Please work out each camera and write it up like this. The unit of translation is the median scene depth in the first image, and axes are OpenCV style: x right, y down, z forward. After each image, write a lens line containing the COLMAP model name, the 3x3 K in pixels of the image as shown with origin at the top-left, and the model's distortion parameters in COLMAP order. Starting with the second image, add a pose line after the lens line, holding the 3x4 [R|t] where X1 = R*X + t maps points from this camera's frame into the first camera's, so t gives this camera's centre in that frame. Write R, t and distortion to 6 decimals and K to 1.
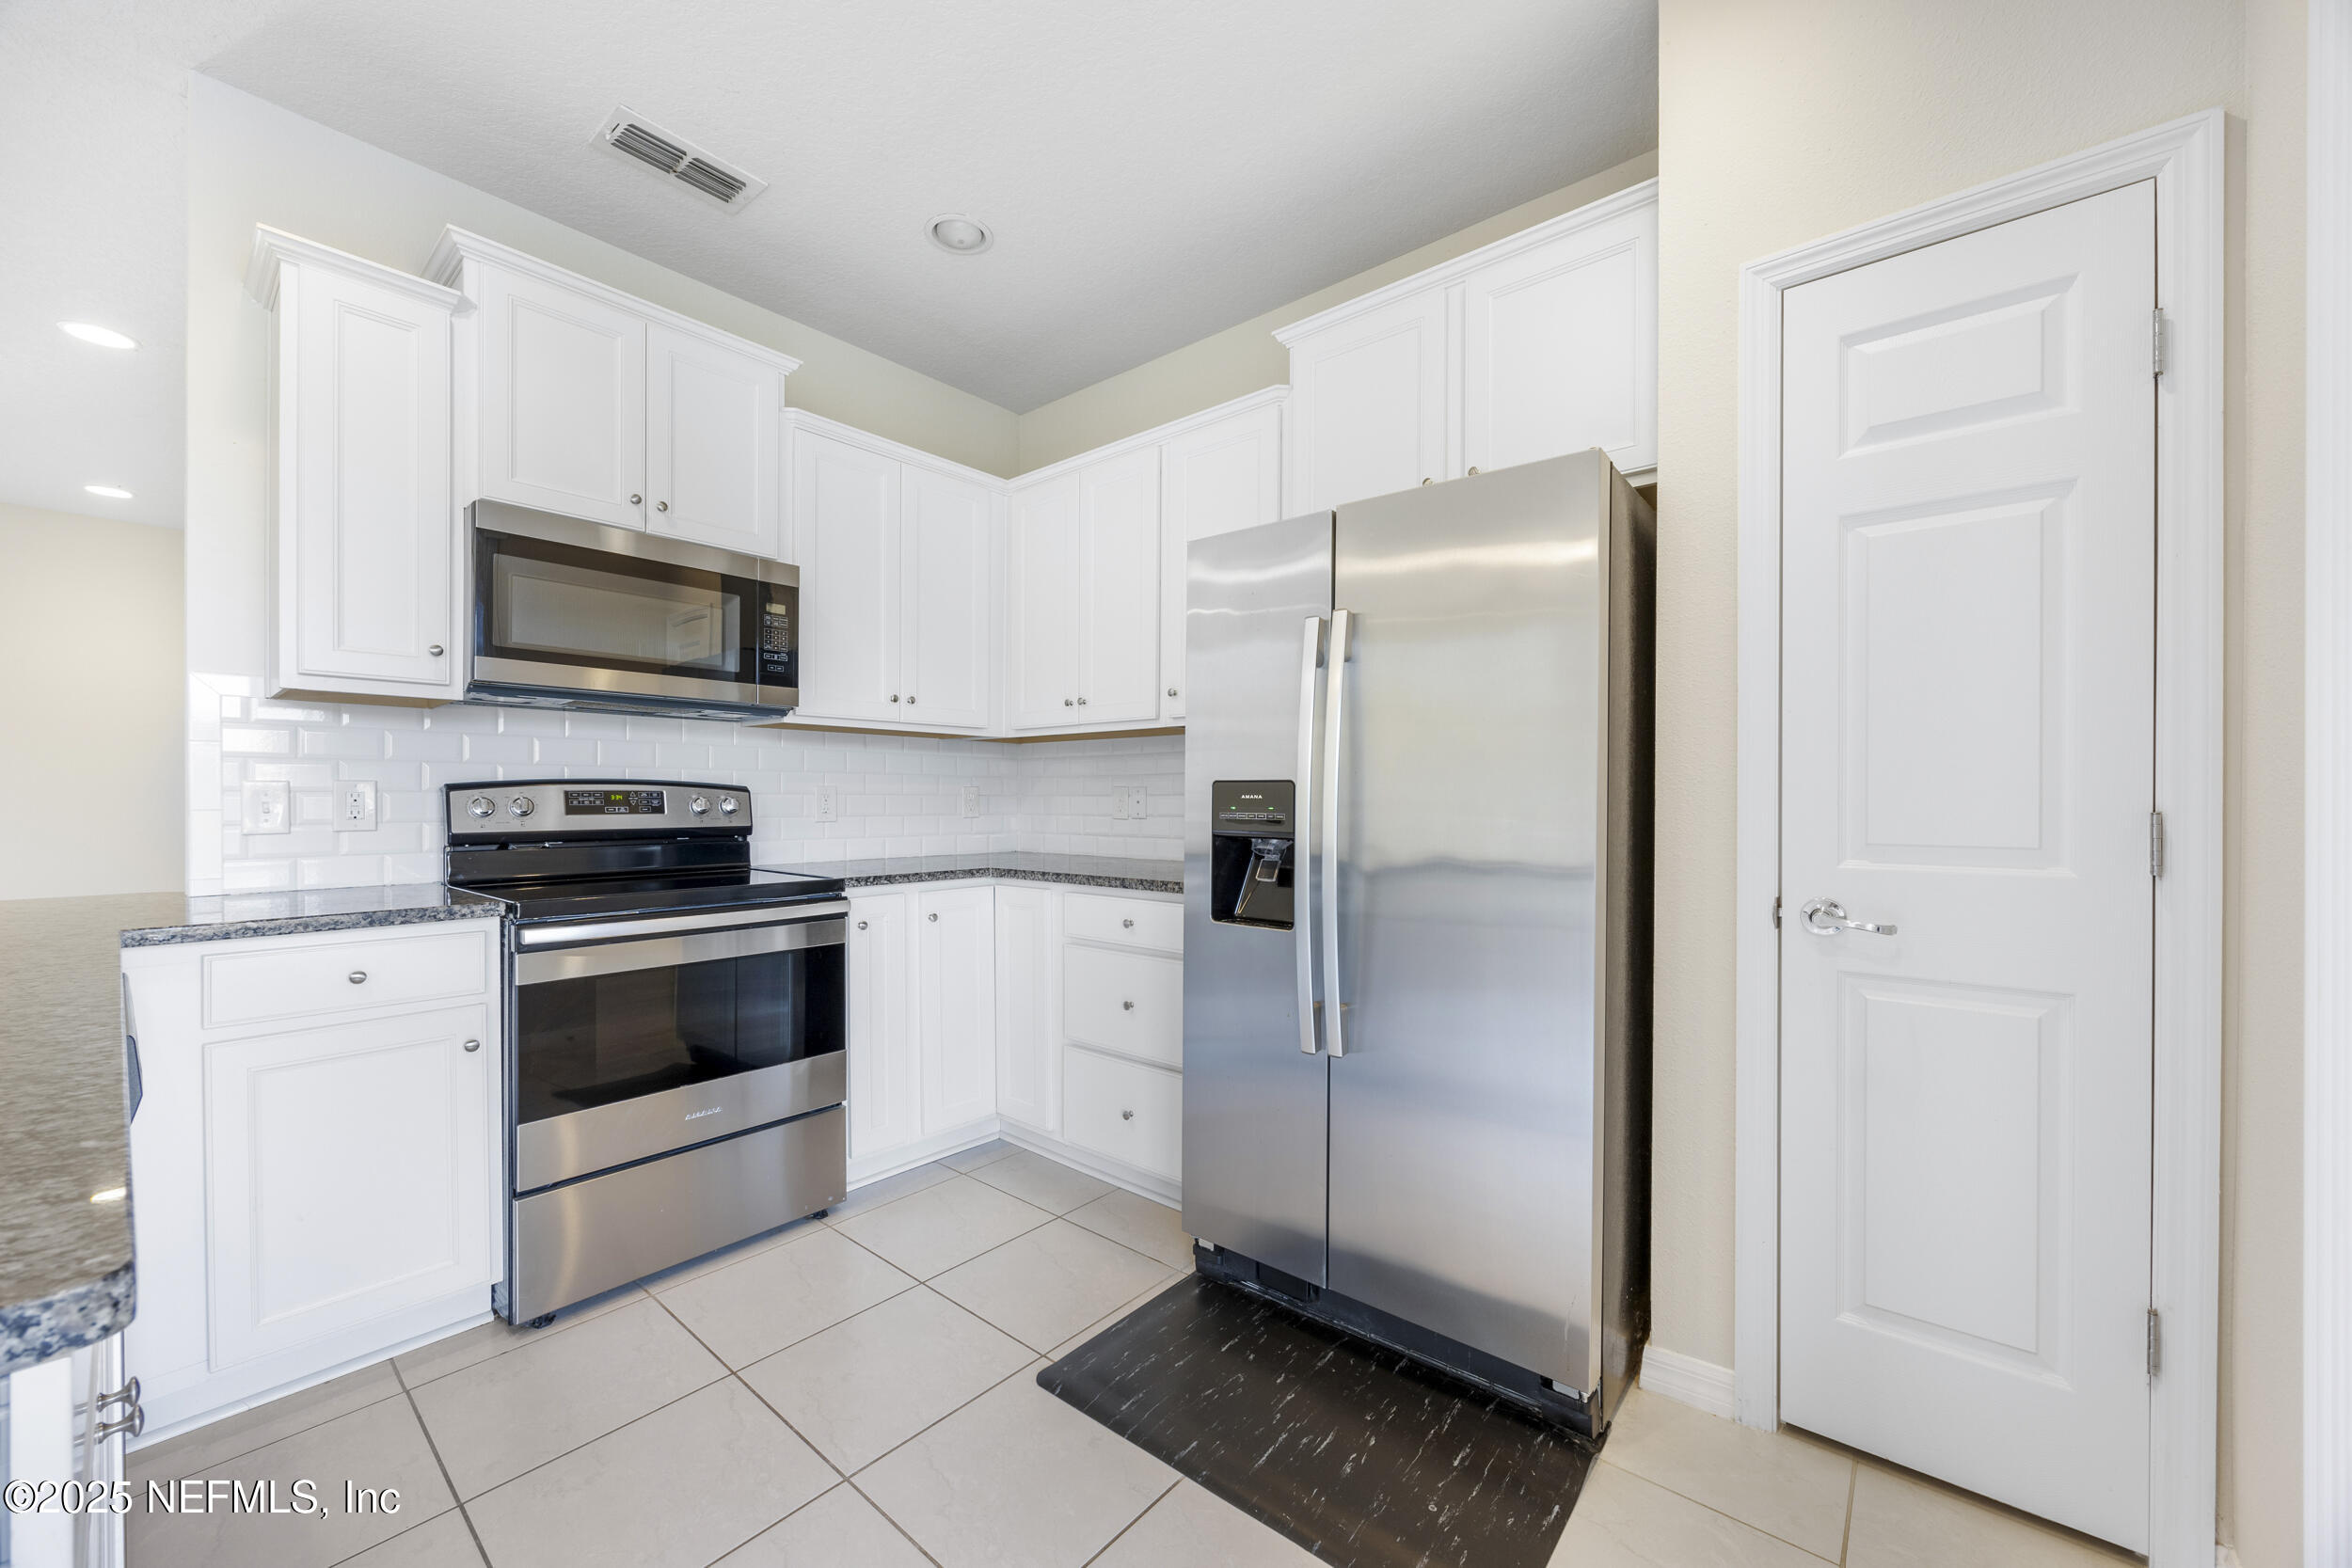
lens RADIAL K [[891.6, 0, 1186.0], [0, 891.6, 797.6], [0, 0, 1]] dist [-0.002383, -0.000106]
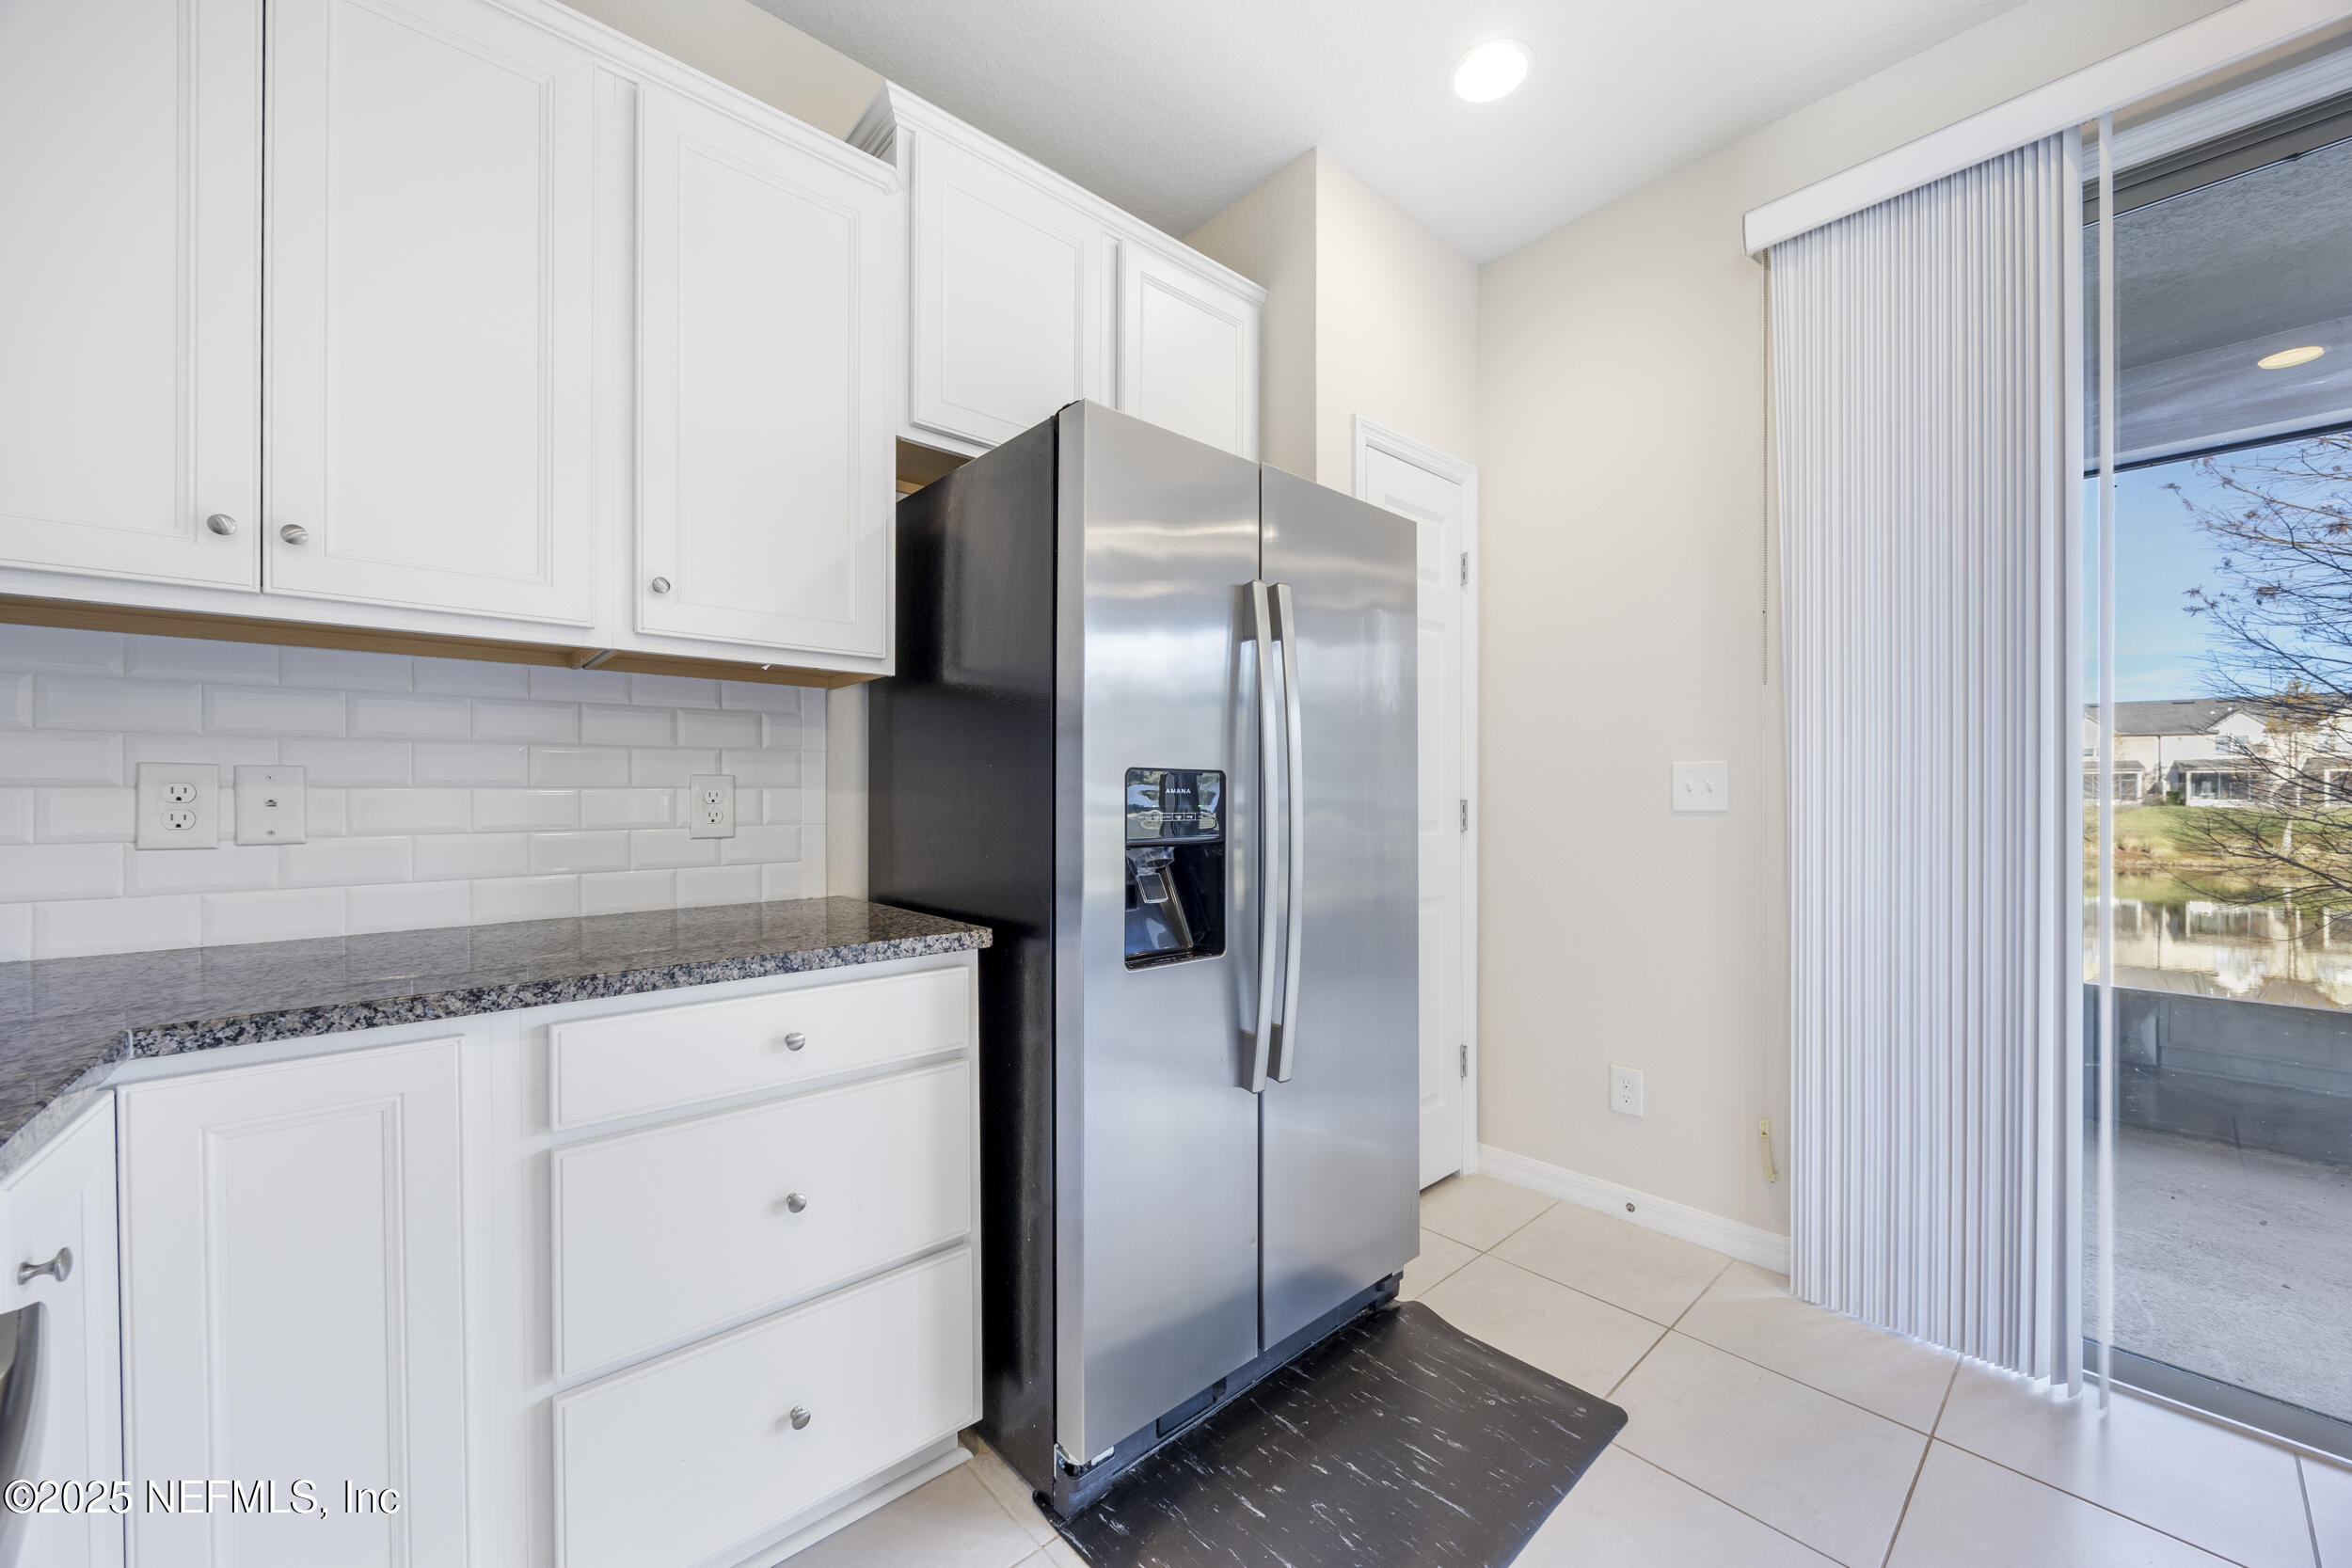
lens RADIAL K [[891.6, 0, 1186.0], [0, 891.6, 797.6], [0, 0, 1]] dist [-0.002383, -0.000106]
pose [[0.145952, -0.003390, 0.989286, -0.512427], [0.002728, 0.999992, 0.003025, 0.002864], [-0.989288, 0.002257, 0.145960, 0.677463]]
